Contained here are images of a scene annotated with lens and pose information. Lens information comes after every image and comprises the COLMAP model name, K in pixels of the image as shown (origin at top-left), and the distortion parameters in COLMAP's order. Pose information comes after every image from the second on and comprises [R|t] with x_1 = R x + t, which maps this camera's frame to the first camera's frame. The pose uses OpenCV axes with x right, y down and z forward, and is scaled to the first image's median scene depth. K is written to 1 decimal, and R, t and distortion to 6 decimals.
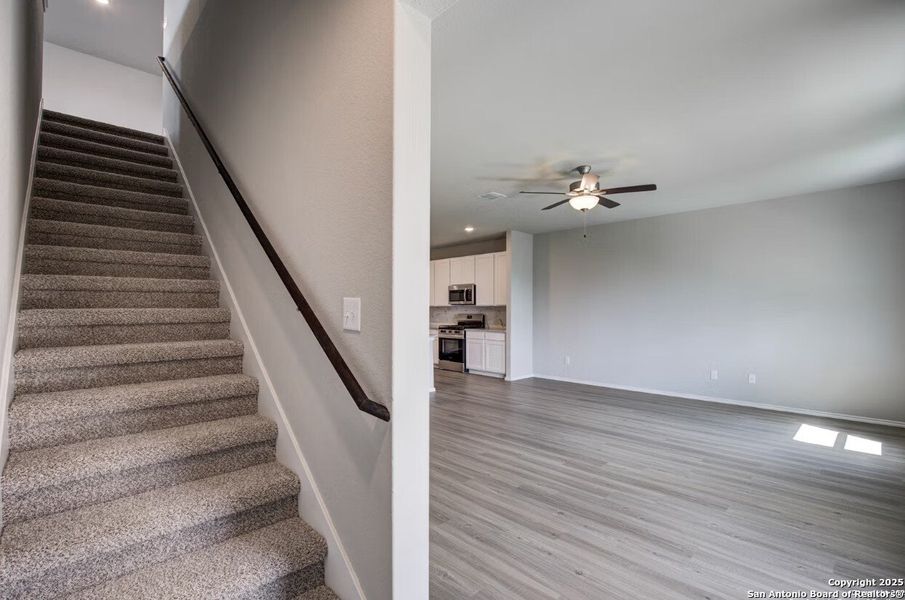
lens RADIAL K [[410.2, 0, 452.3], [0, 410.2, 306.8], [0, 0, 1]] dist [-0.027178, 0.003447]
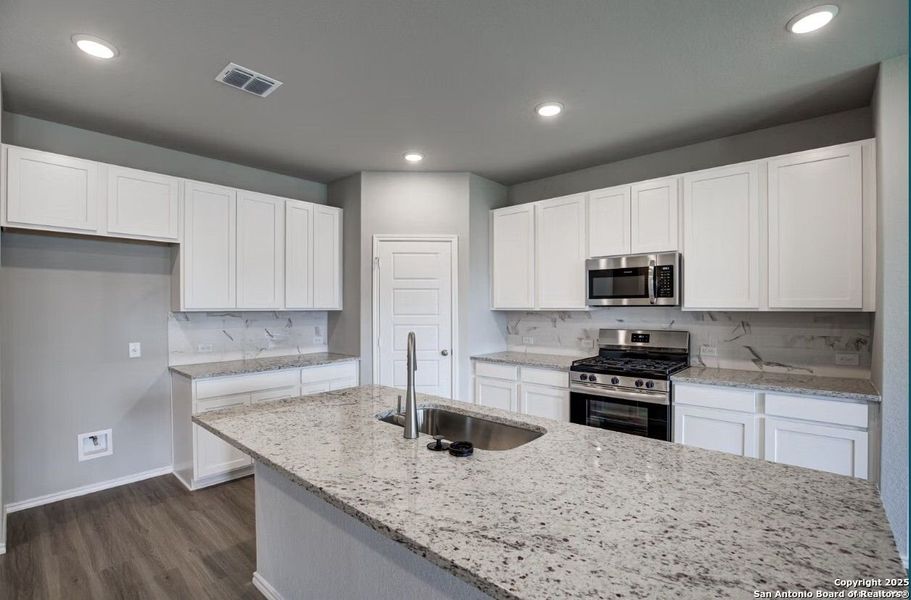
lens RADIAL K [[415.3, 0, 462.6], [0, 415.3, 308.2], [0, 0, 1]] dist [-0.026904, 0.000973]
pose [[0.996317, -0.000171, 0.085747, -0.201401], [-0.000273, 0.999987, 0.005167, -0.007188], [-0.085746, -0.005171, 0.996304, 0.748128]]
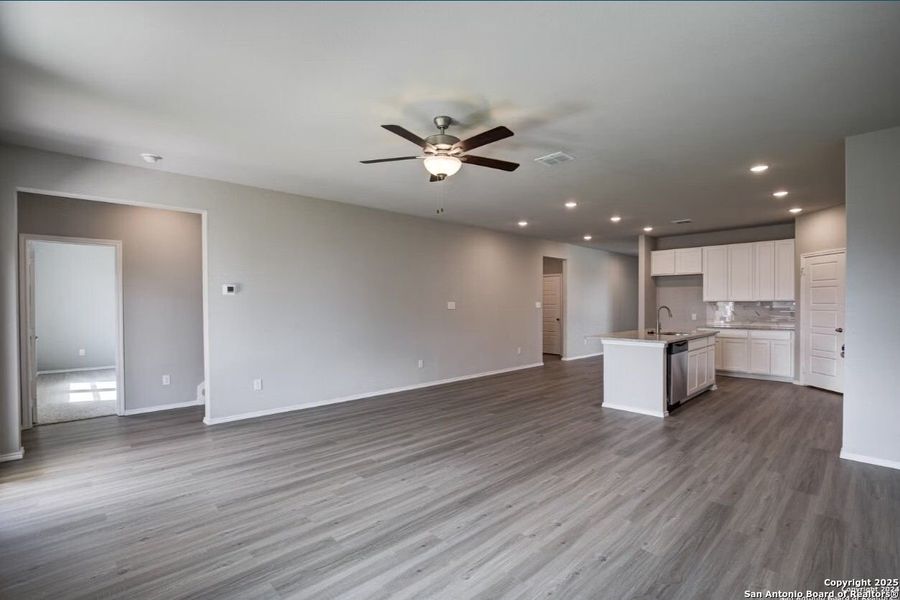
lens RADIAL K [[407.9, 0, 462.9], [0, 407.9, 307.7], [0, 0, 1]] dist [-0.027178, 0.003447]
pose [[0.022500, 0.008923, -0.999707, 0.597428], [0.005092, 0.999946, 0.009040, 0.000827], [0.999734, -0.005294, 0.022454, 0.563160]]
